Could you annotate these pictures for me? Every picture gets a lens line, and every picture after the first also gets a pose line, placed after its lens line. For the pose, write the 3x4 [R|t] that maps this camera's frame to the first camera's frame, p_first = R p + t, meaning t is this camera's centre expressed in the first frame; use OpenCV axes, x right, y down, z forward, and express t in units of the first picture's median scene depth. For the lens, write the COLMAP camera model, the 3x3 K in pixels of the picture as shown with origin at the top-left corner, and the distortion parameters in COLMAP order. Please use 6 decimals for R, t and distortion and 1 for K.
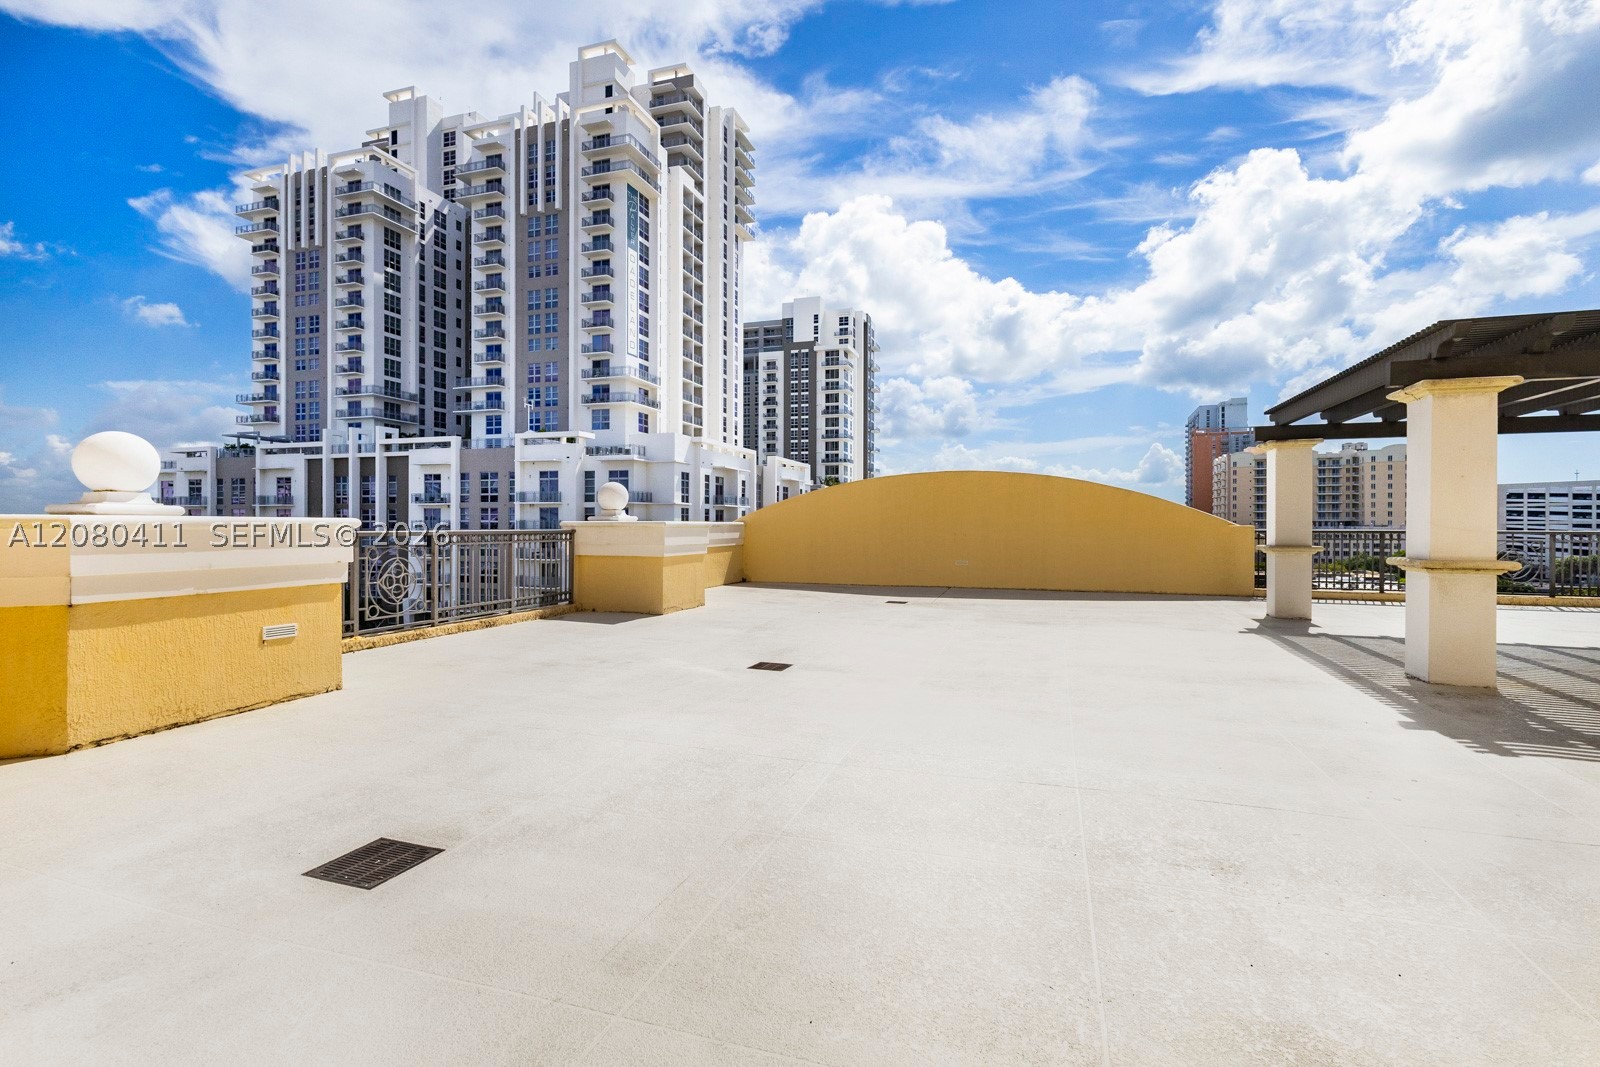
lens RADIAL K [[769.7, 0, 800.0], [0, 769.7, 533.5], [0, 0, 1]] dist [-0.004151, -0.000181]
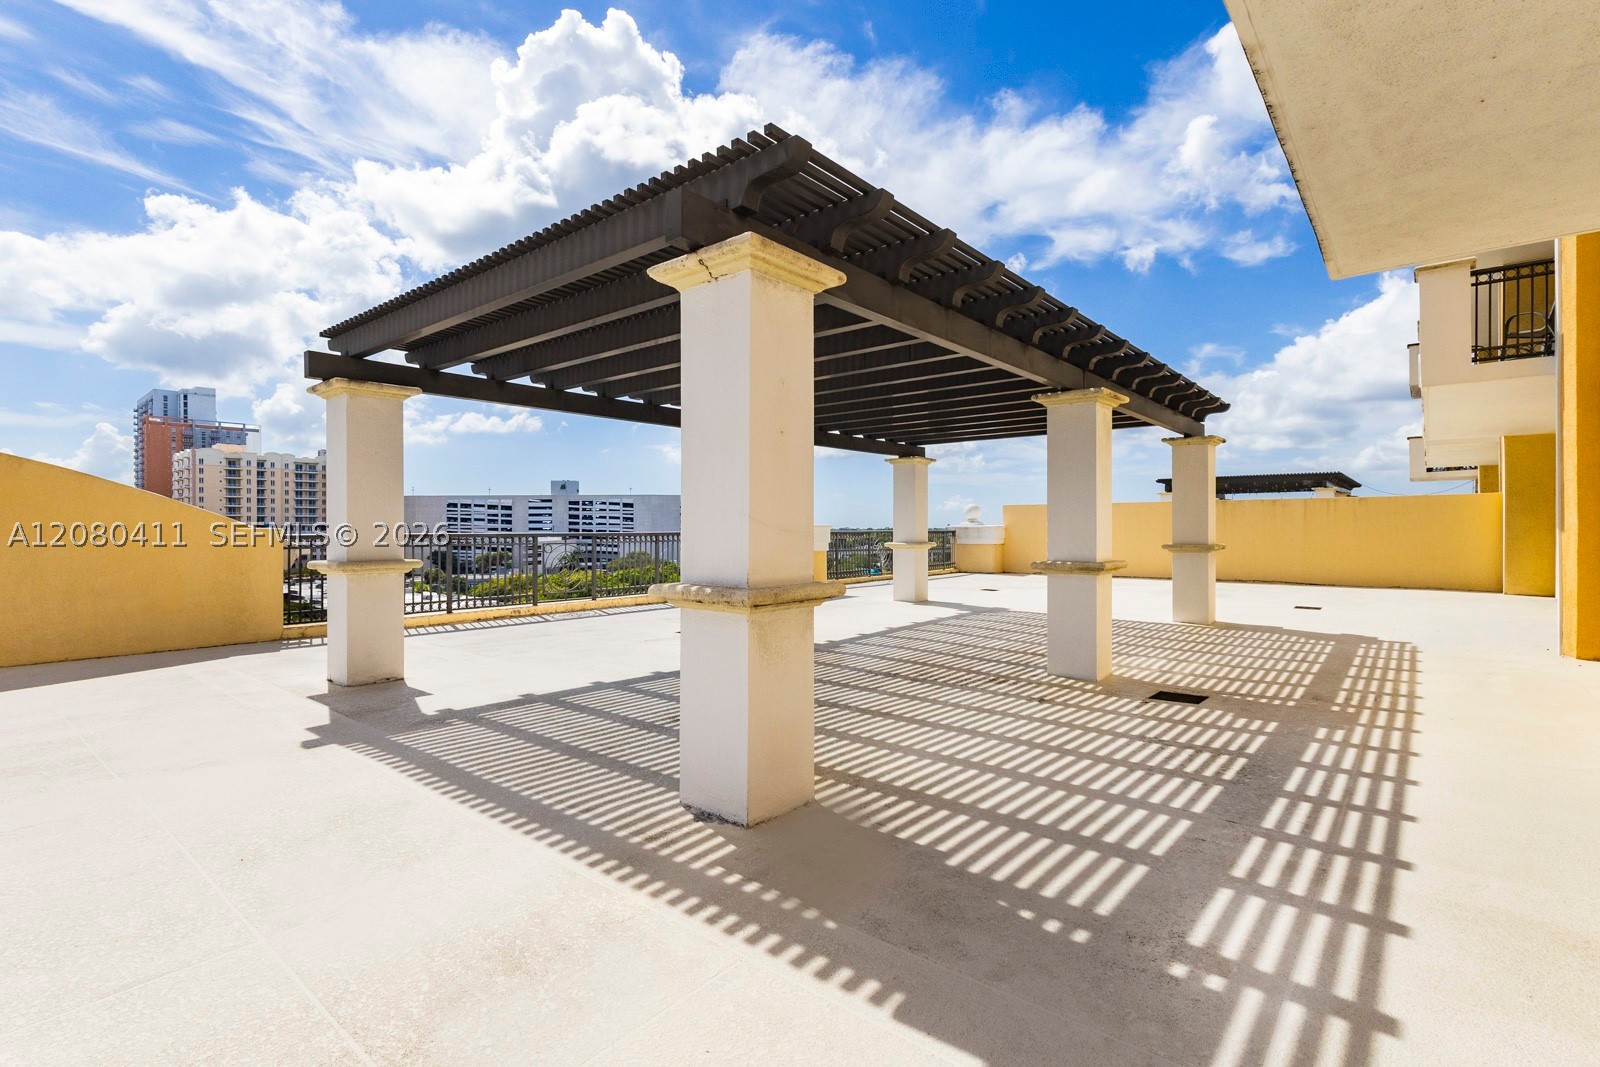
lens RADIAL K [[741.2, 0, 800.0], [0, 741.2, 533.5], [0, 0, 1]] dist [-0.000551, -0.000522]
pose [[0.365307, -0.008710, 0.930846, 0.243498], [0.013874, 0.999896, 0.003912, -0.003038], [-0.930784, 0.011485, 0.365390, 0.518476]]
